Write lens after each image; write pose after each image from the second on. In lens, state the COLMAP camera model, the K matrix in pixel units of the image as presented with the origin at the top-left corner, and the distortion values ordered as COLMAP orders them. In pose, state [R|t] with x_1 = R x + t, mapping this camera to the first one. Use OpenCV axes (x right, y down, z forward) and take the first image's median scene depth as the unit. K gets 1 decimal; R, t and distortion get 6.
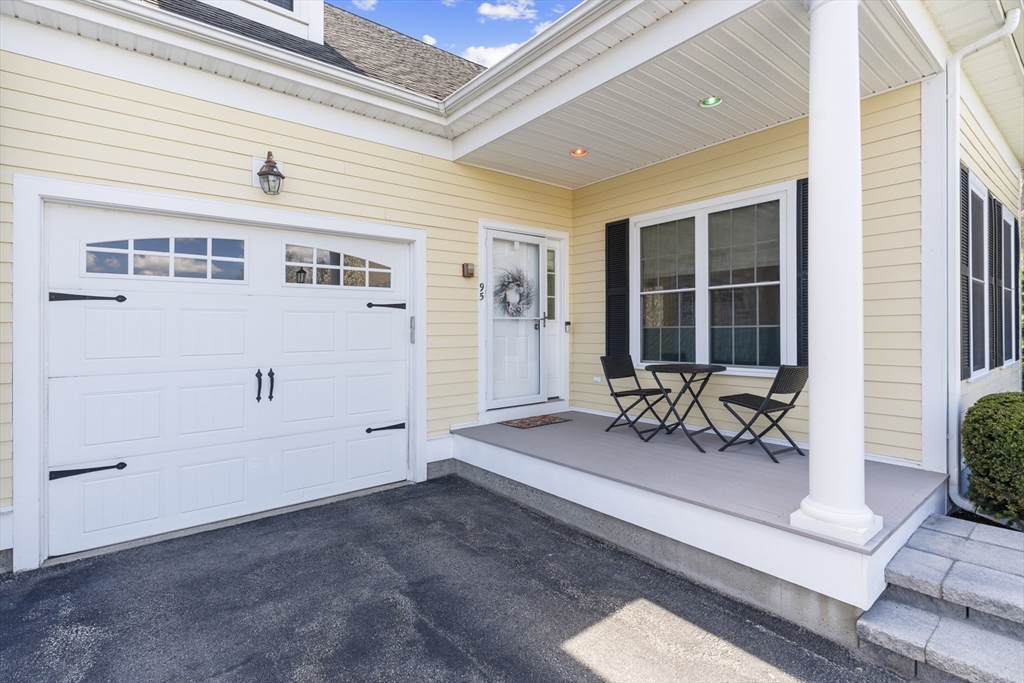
lens RADIAL K [[513.7, 0, 506.9], [0, 513.7, 329.5], [0, 0, 1]] dist [0.013677, 0.000619]
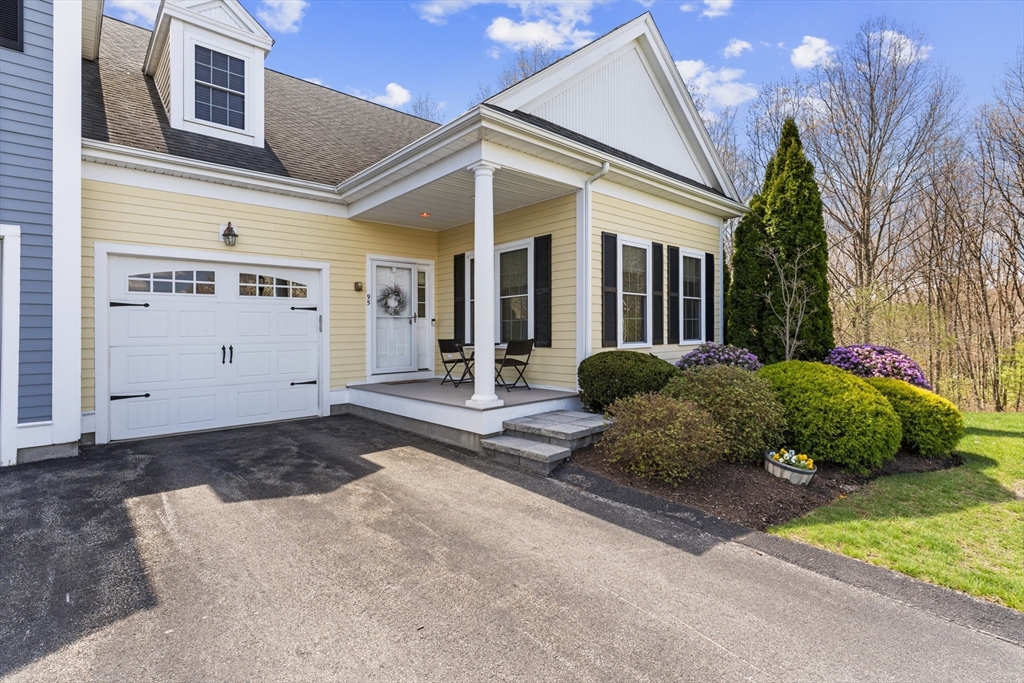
lens RADIAL K [[513.7, 0, 506.9], [0, 513.7, 329.5], [0, 0, 1]] dist [0.013677, 0.000619]
pose [[0.998891, -0.005330, 0.046769, 0.330137], [0.005629, 0.999965, -0.006262, 0.033382], [-0.046734, 0.006518, 0.998886, -0.658937]]
